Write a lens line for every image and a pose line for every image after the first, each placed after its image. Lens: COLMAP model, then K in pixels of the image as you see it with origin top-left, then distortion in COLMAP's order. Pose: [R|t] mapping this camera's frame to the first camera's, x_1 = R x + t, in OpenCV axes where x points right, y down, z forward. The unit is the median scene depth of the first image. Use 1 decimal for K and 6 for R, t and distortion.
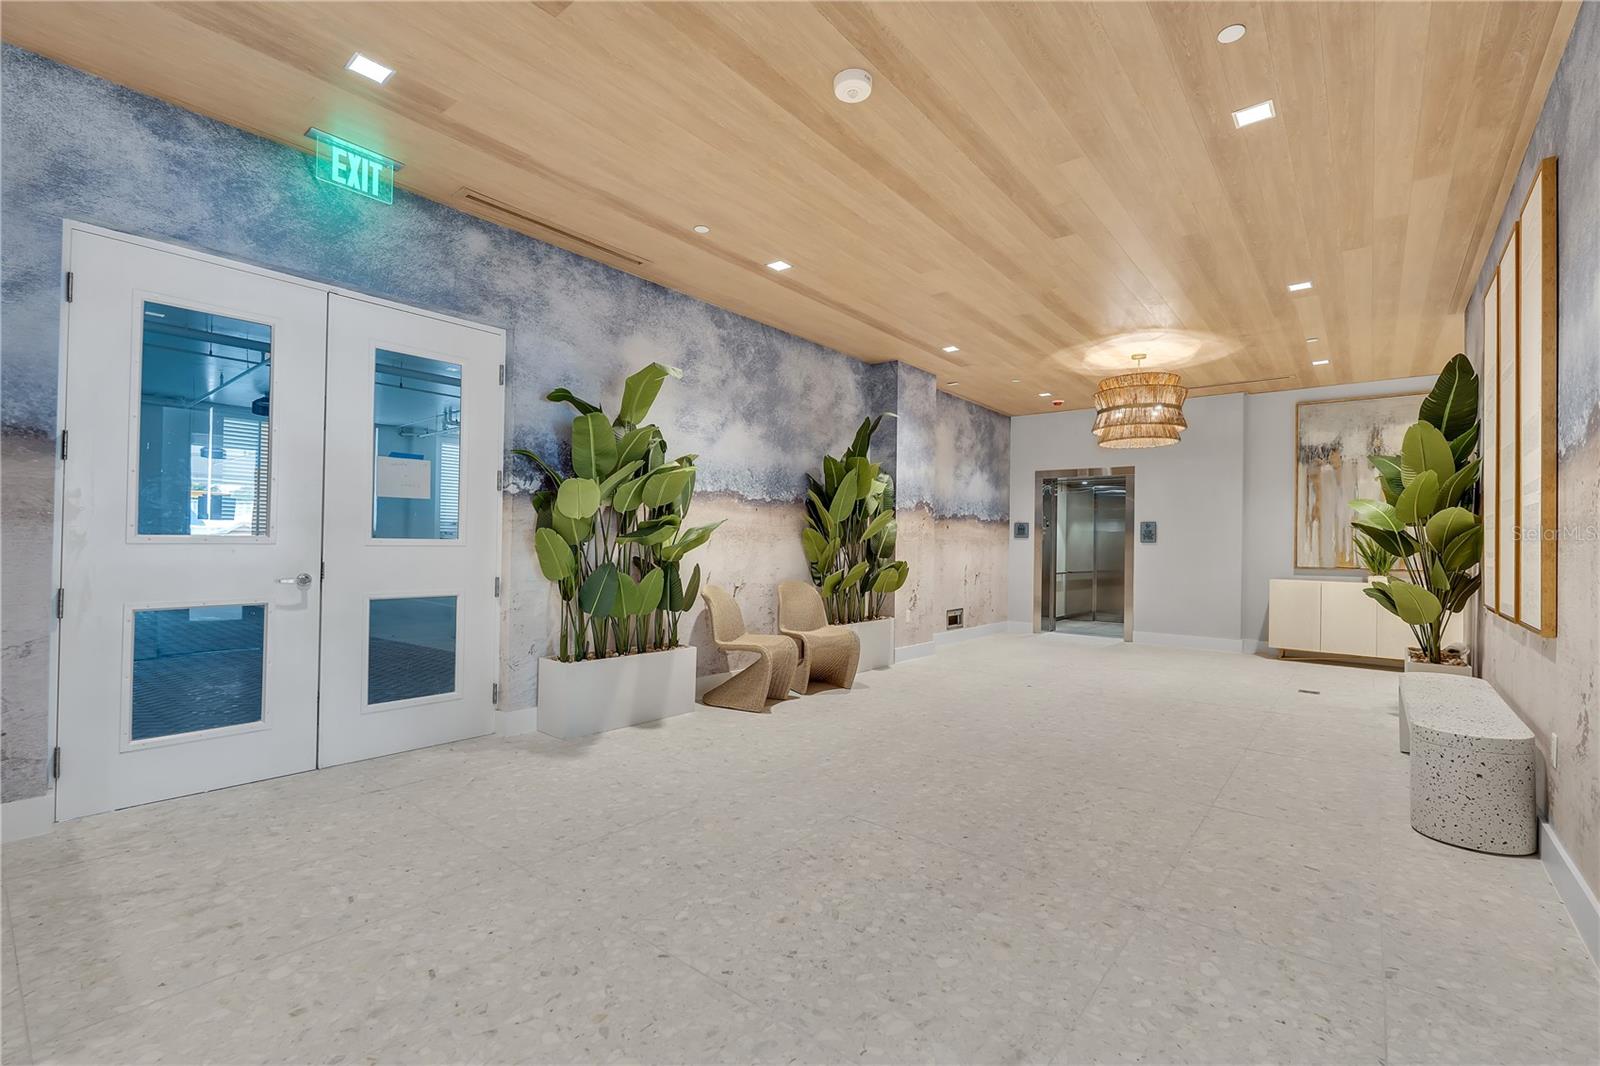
lens RADIAL K [[699.4, 0, 796.5], [0, 699.4, 536.2], [0, 0, 1]] dist [-0.004678, 0.000192]
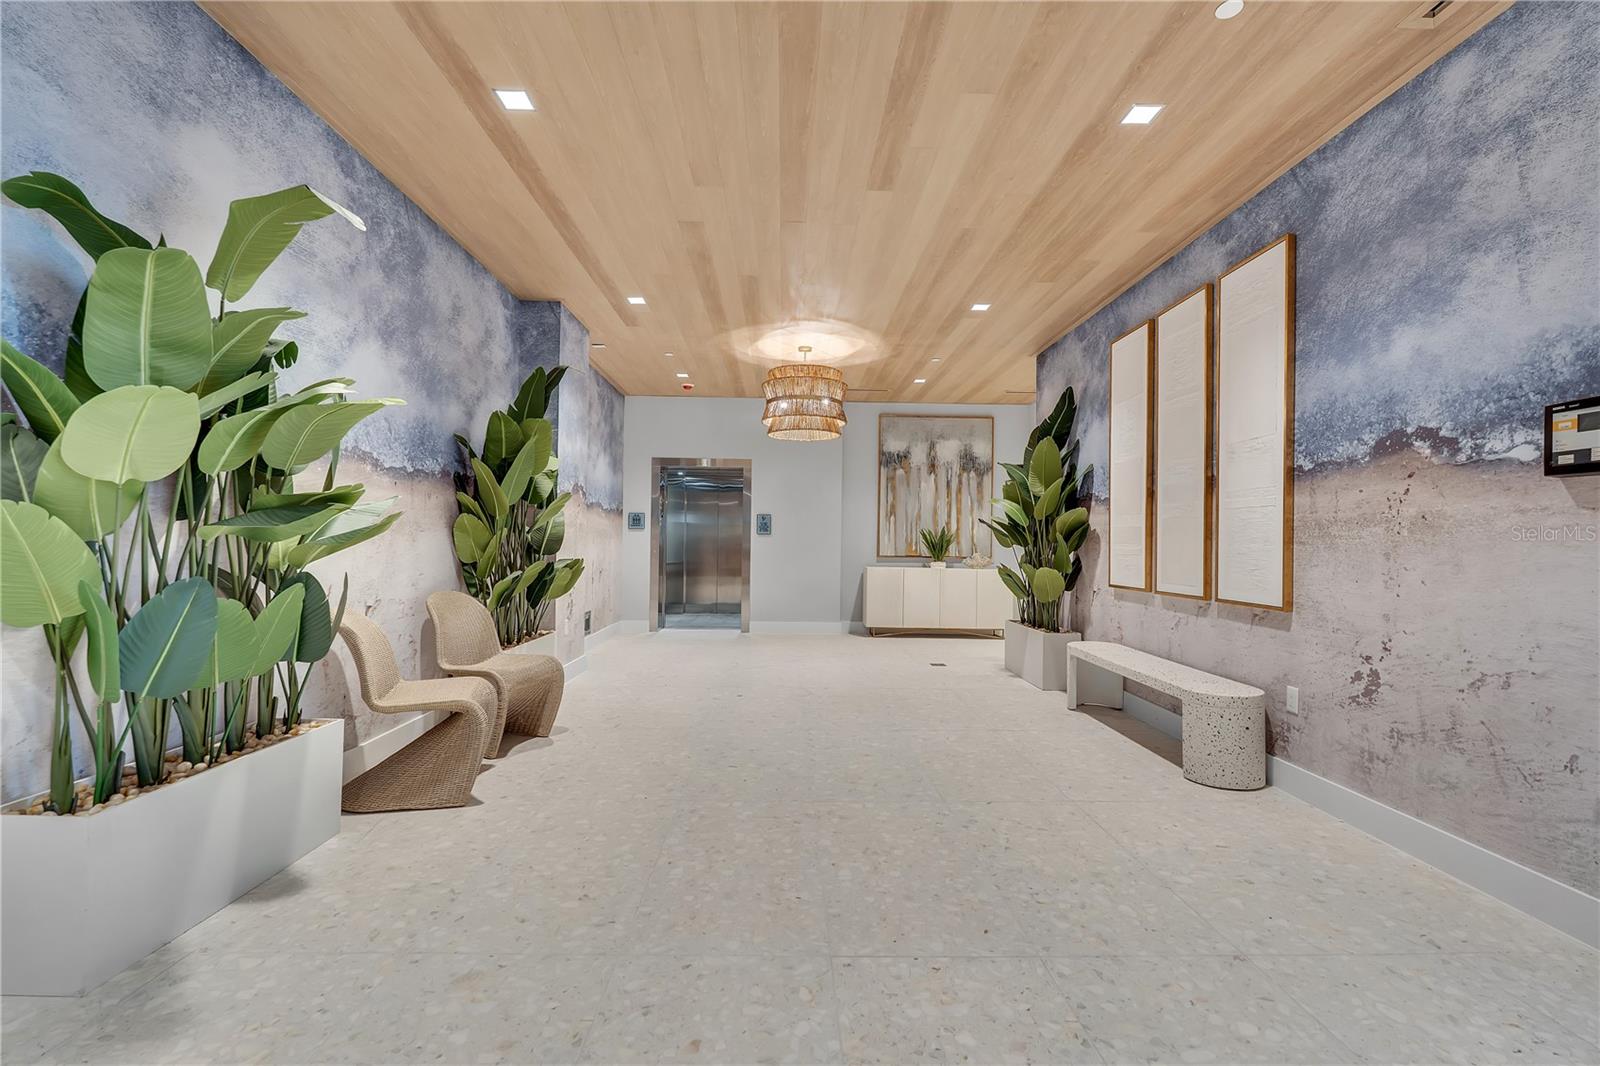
lens RADIAL K [[699.4, 0, 796.5], [0, 699.4, 536.2], [0, 0, 1]] dist [-0.004678, 0.000192]
pose [[0.760619, -0.000843, 0.649199, -0.199113], [-0.008125, 0.999908, 0.010818, 0.000294], [-0.649148, -0.013503, 0.760542, 0.283907]]
